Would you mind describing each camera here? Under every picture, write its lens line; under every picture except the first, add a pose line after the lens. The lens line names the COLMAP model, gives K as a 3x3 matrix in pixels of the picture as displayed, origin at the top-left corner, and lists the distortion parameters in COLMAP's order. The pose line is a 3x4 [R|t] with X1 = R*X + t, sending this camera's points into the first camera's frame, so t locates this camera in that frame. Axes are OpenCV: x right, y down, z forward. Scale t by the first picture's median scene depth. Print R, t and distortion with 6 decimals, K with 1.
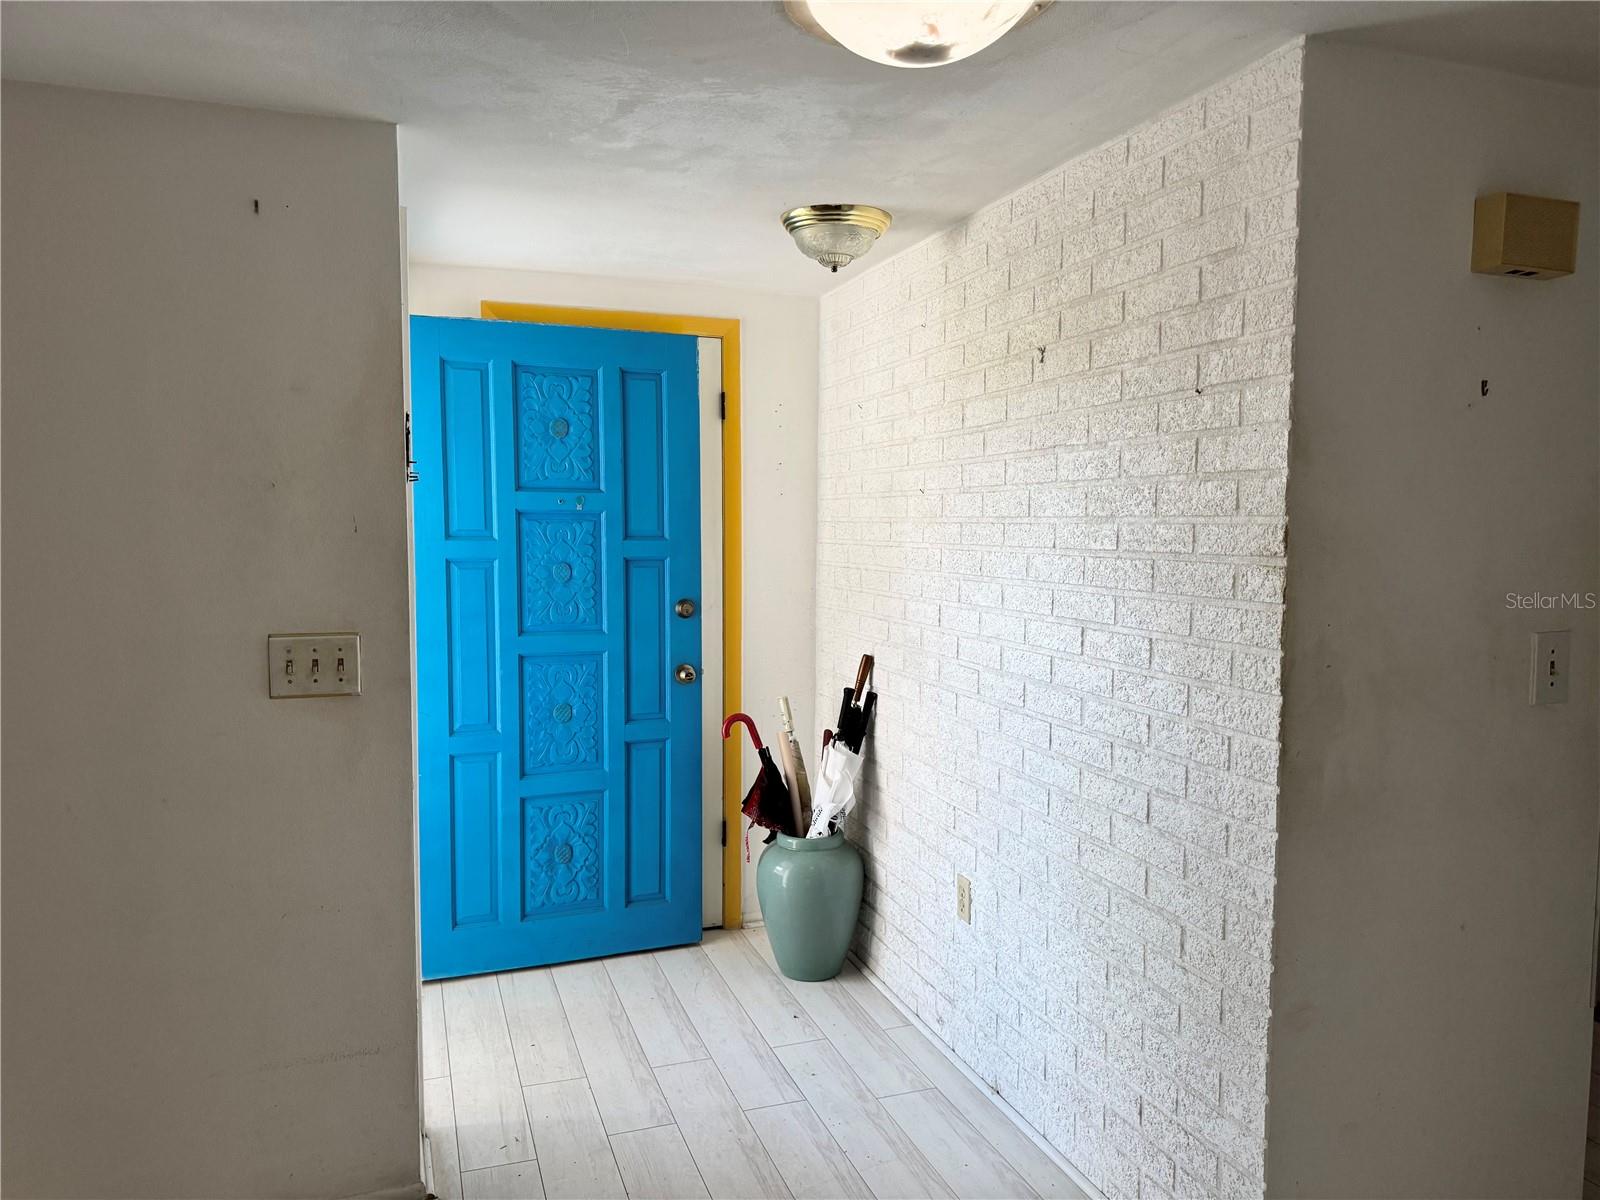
lens RADIAL K [[1126.5, 0, 796.7], [0, 1126.5, 592.7], [0, 0, 1]] dist [0.164093, -0.338819]
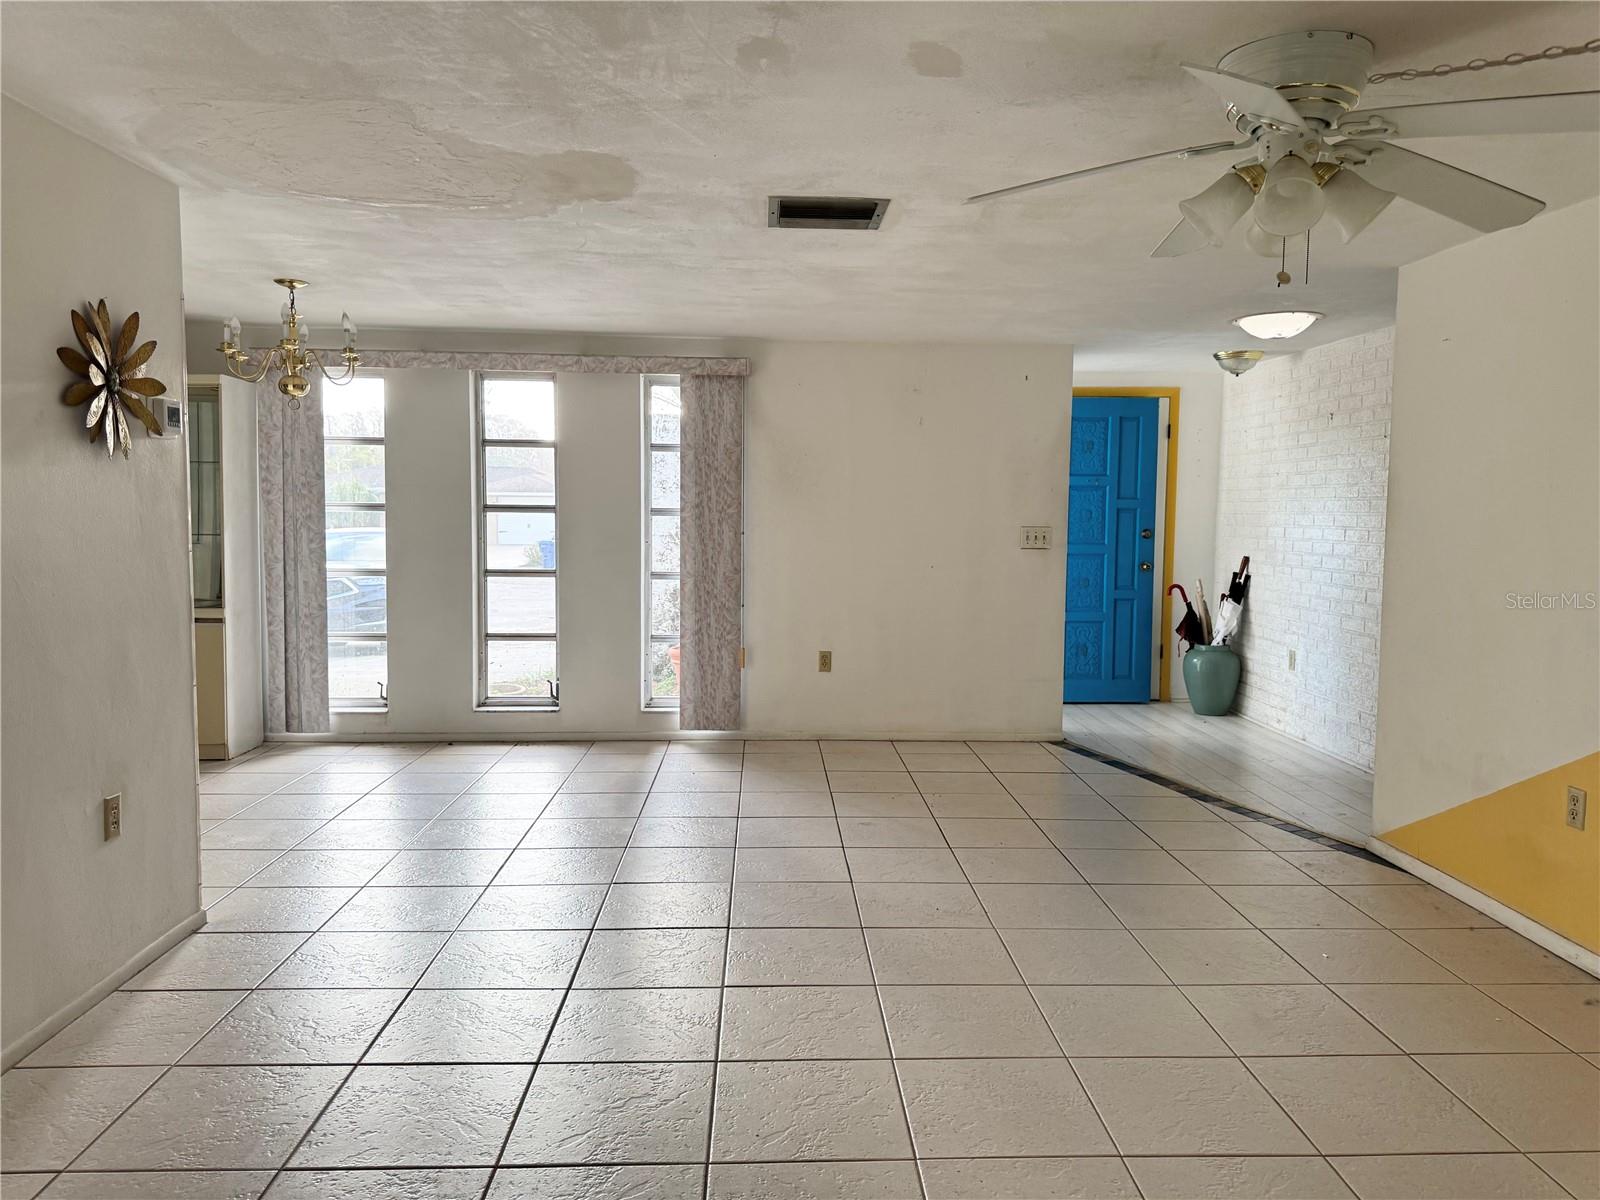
lens RADIAL K [[1126.5, 0, 796.7], [0, 1126.5, 592.7], [0, 0, 1]] dist [0.164093, -0.338819]
pose [[0.955736, 0.025948, -0.293080, -0.112873], [-0.022658, 0.999636, 0.014617, 0.120549], [0.293353, -0.007329, 0.955976, -1.308014]]
